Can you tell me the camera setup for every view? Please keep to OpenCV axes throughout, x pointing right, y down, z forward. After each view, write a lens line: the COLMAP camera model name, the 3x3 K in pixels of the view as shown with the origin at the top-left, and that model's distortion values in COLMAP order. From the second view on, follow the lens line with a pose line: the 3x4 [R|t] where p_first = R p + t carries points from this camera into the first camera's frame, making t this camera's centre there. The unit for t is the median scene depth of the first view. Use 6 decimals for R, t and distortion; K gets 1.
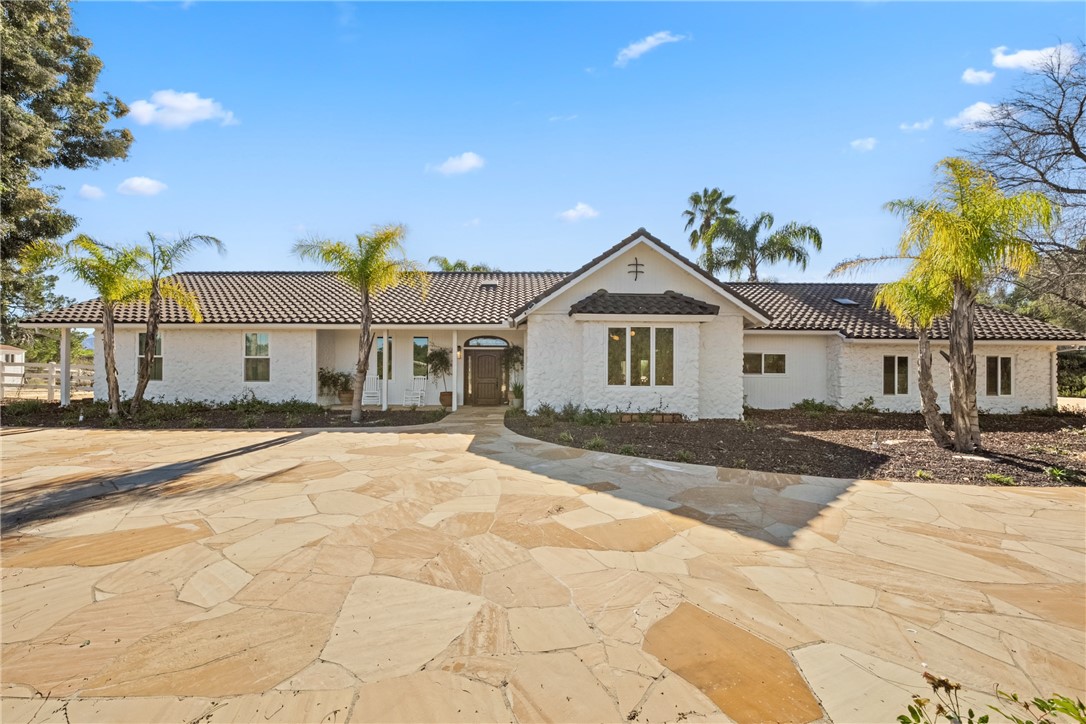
lens RADIAL K [[382.1, 0, 539.3], [0, 382.1, 356.4], [0, 0, 1]] dist [0.000014, 0.000008]
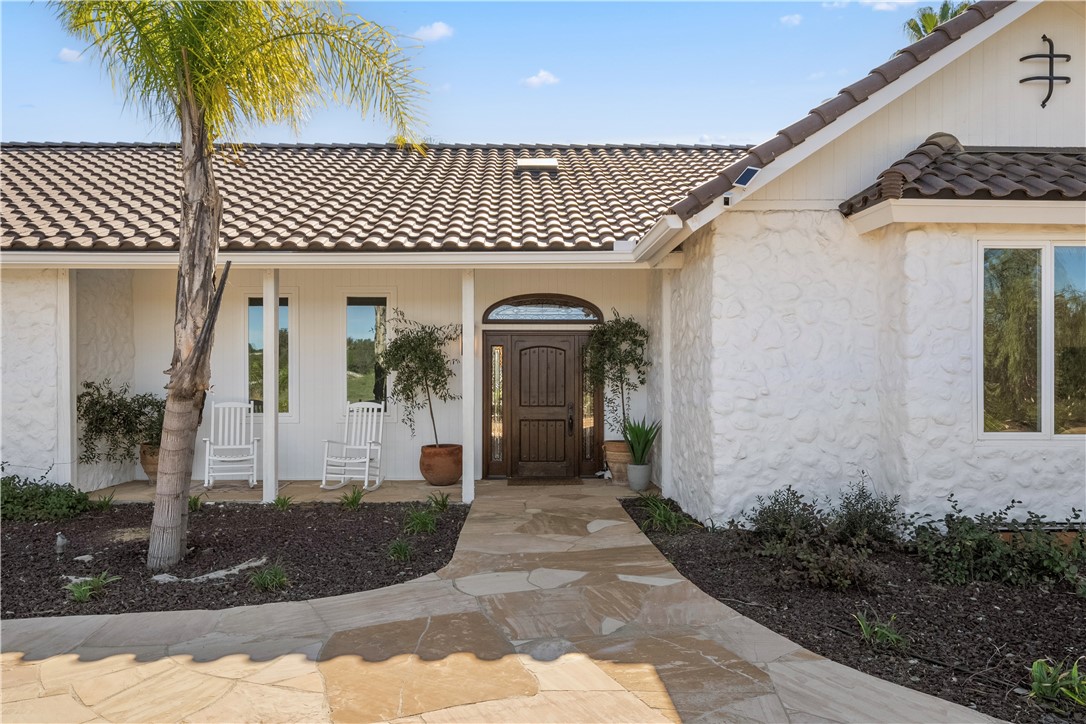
lens RADIAL K [[644.3, 0, 545.7], [0, 644.3, 367.2], [0, 0, 1]] dist [0.009678, -0.001033]
pose [[0.999885, -0.005784, 0.014045, -0.160386], [0.005609, 0.999906, 0.012505, 0.011422], [-0.014116, -0.012424, 0.999823, 0.409183]]
